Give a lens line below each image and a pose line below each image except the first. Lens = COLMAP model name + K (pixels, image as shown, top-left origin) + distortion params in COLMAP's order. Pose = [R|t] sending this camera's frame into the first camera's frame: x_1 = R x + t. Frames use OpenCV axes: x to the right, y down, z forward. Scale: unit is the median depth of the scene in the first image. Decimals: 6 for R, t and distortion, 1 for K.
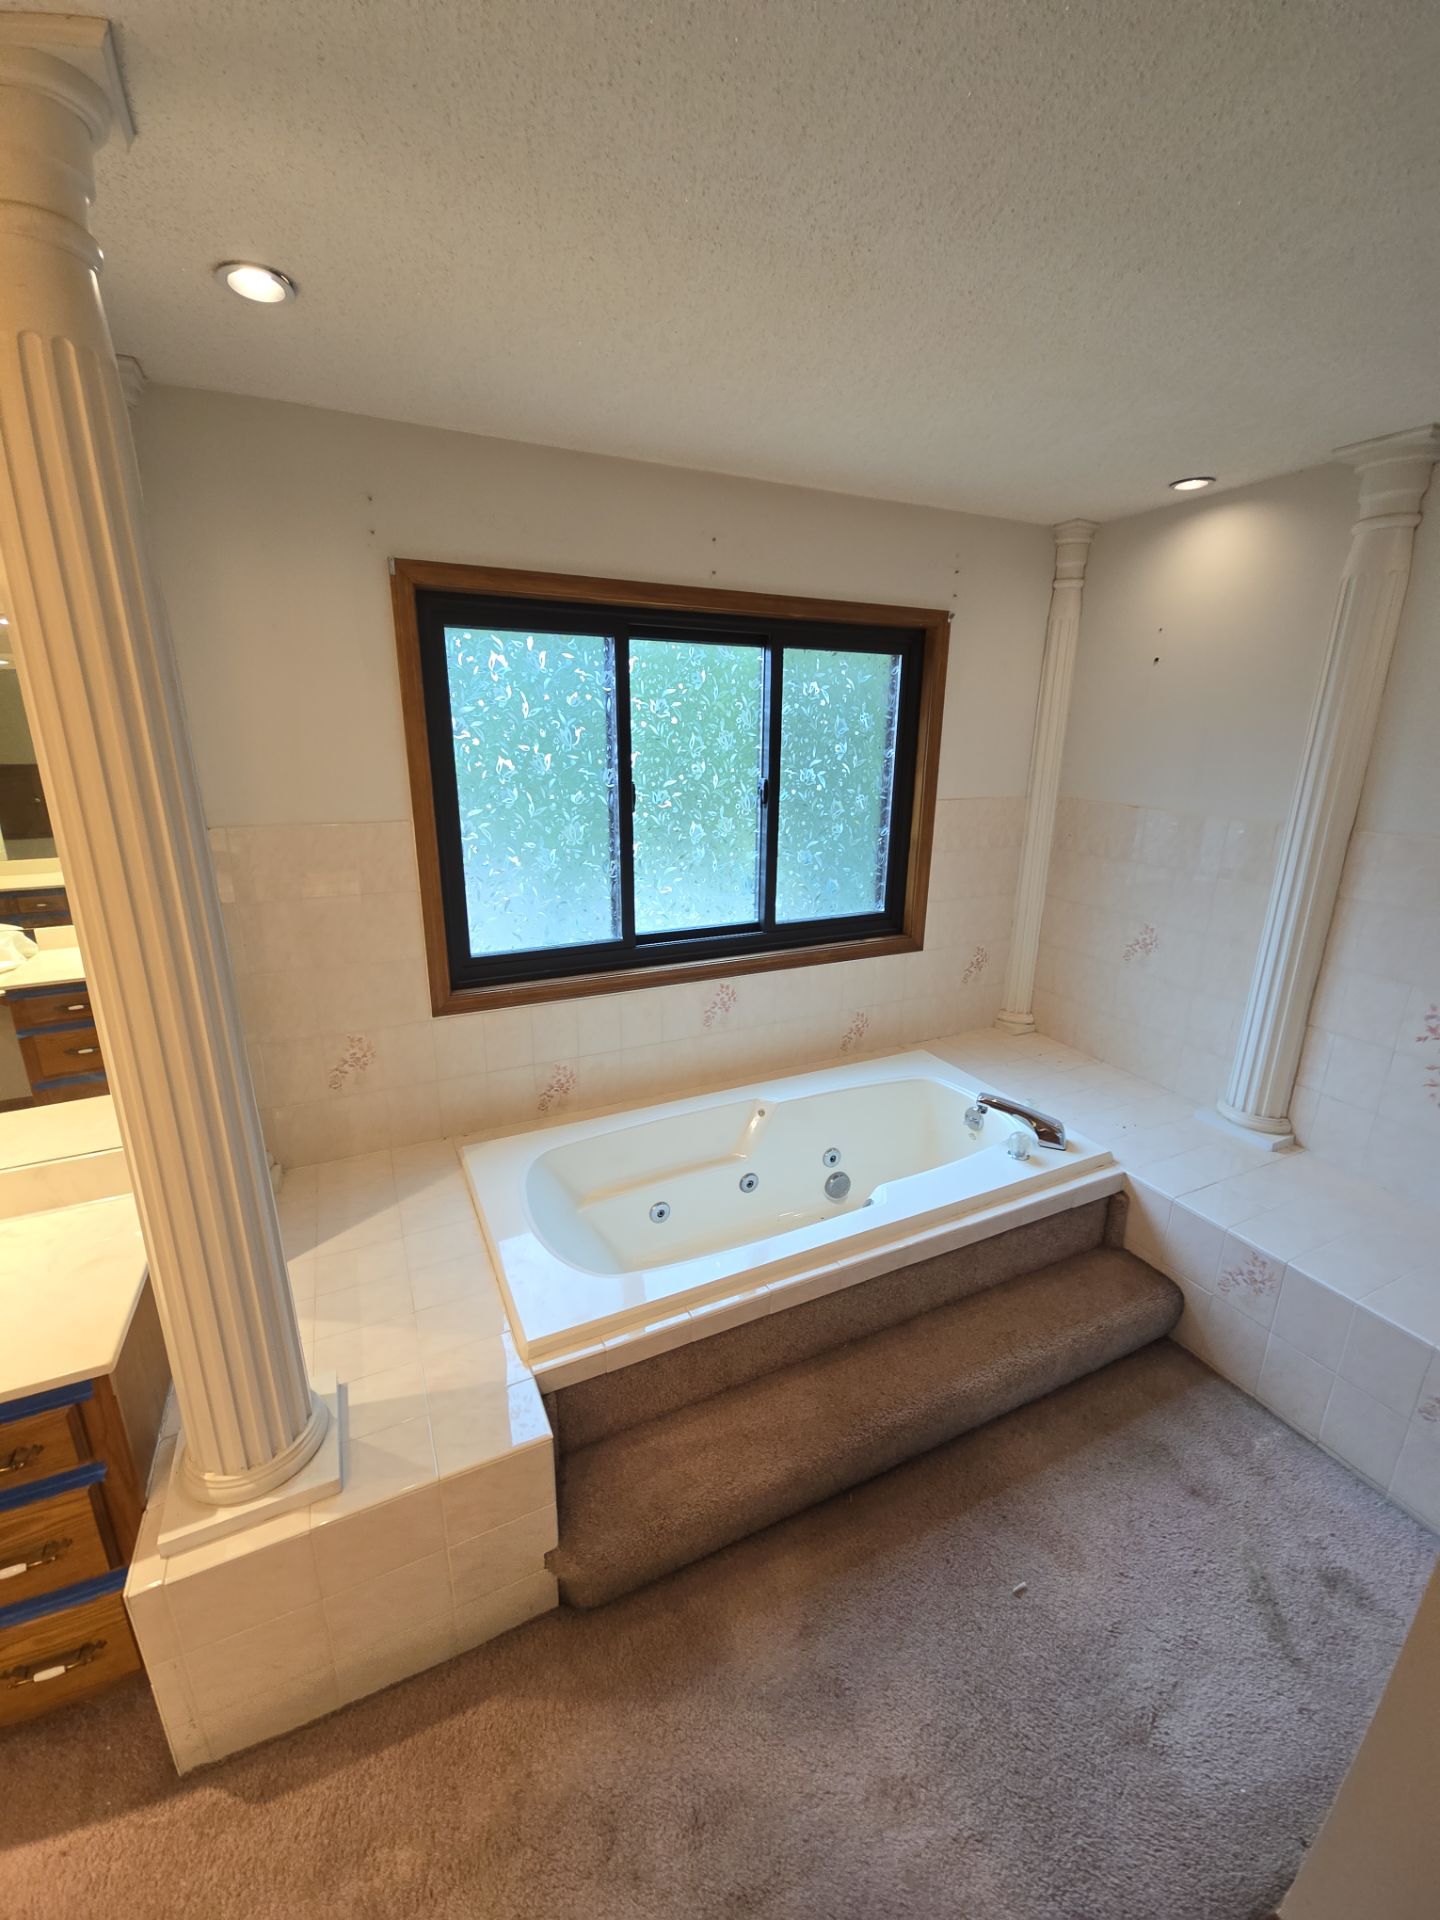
lens RADIAL K [[780.7, 0, 728.2], [0, 780.7, 955.7], [0, 0, 1]] dist [0.012060, -0.009571]
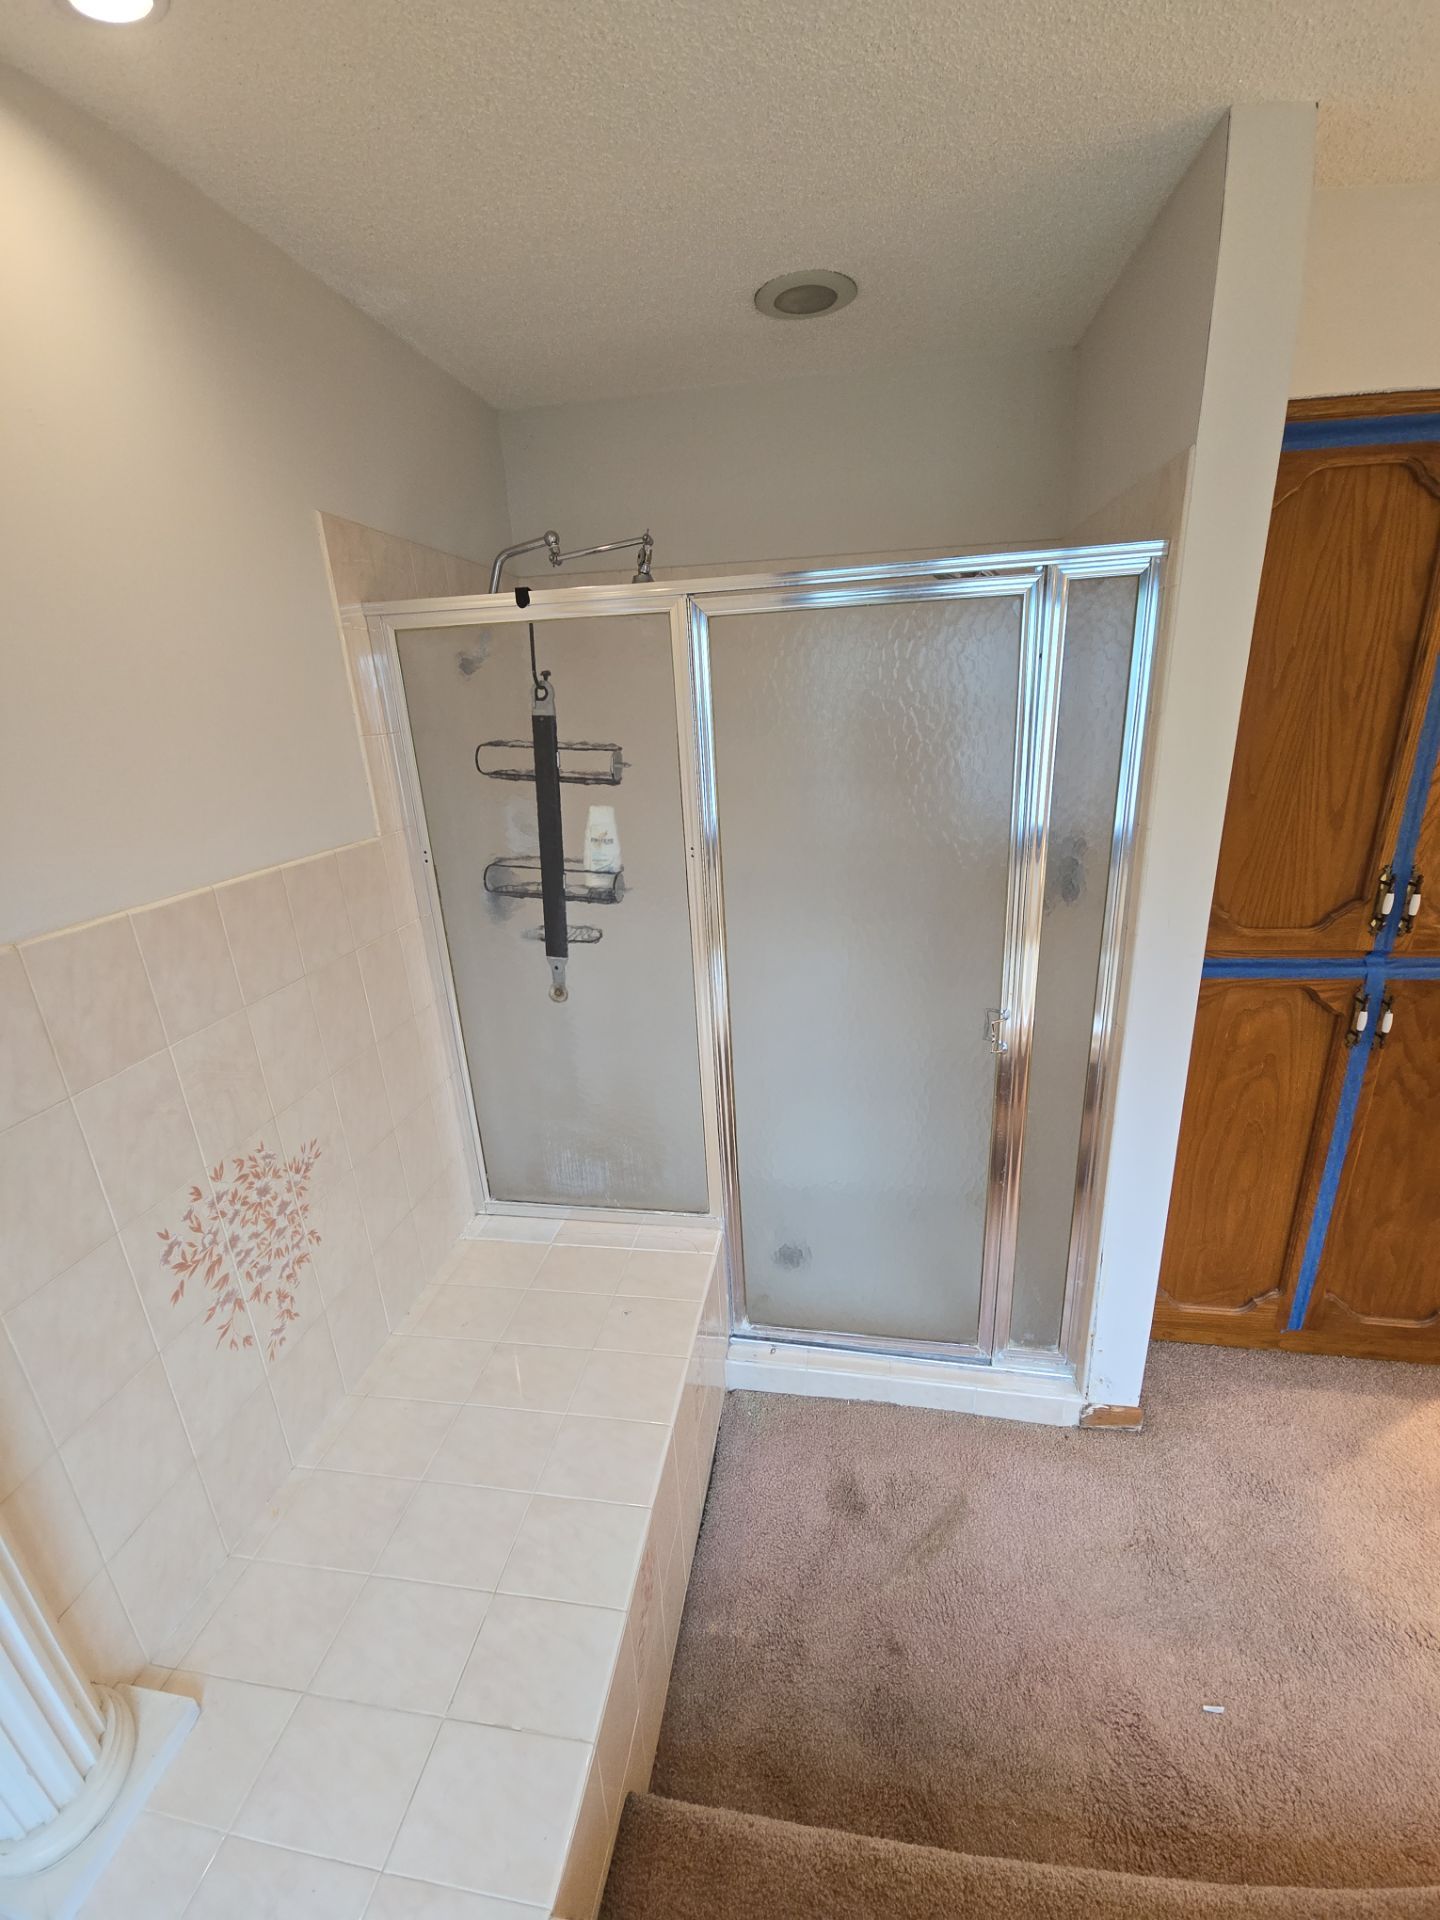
lens RADIAL K [[780.7, 0, 719.5], [0, 780.7, 954.5], [0, 0, 1]] dist [0.012060, -0.009571]
pose [[-0.814423, -0.151670, 0.560100, 0.312244], [0.201351, 0.831400, 0.517912, -0.258495], [-0.544218, 0.534576, -0.646572, 0.949666]]
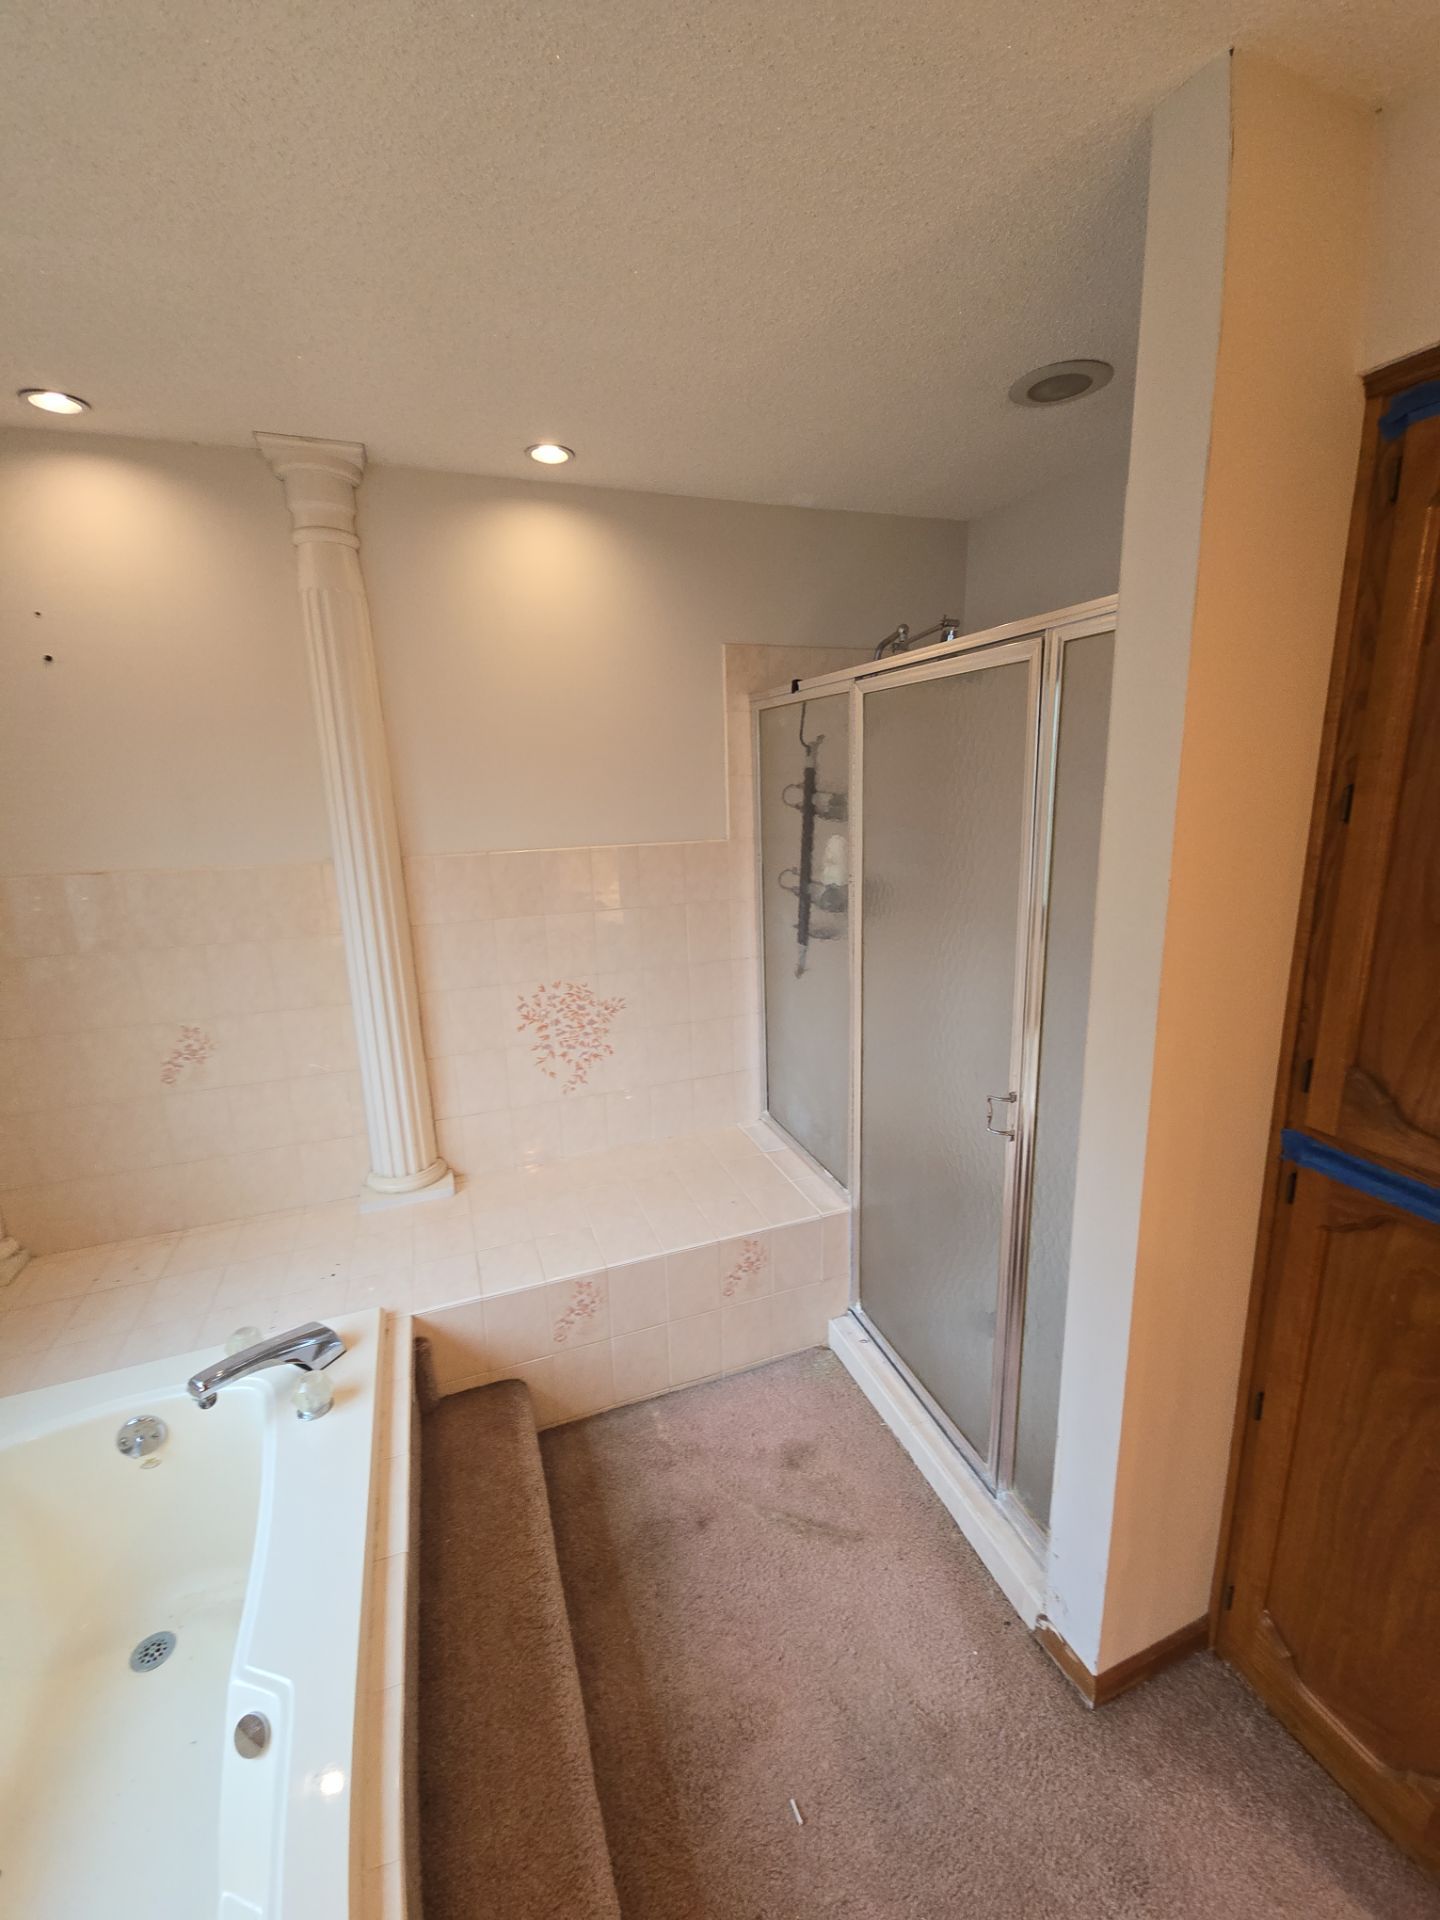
lens RADIAL K [[780.7, 0, 720.9], [0, 780.7, 954.7], [0, 0, 1]] dist [0.012060, -0.009571]
pose [[0.096396, -0.237643, 0.966558, -0.128140], [0.305361, 0.931313, 0.198523, -0.116322], [-0.947345, 0.276012, 0.162342, 0.485333]]
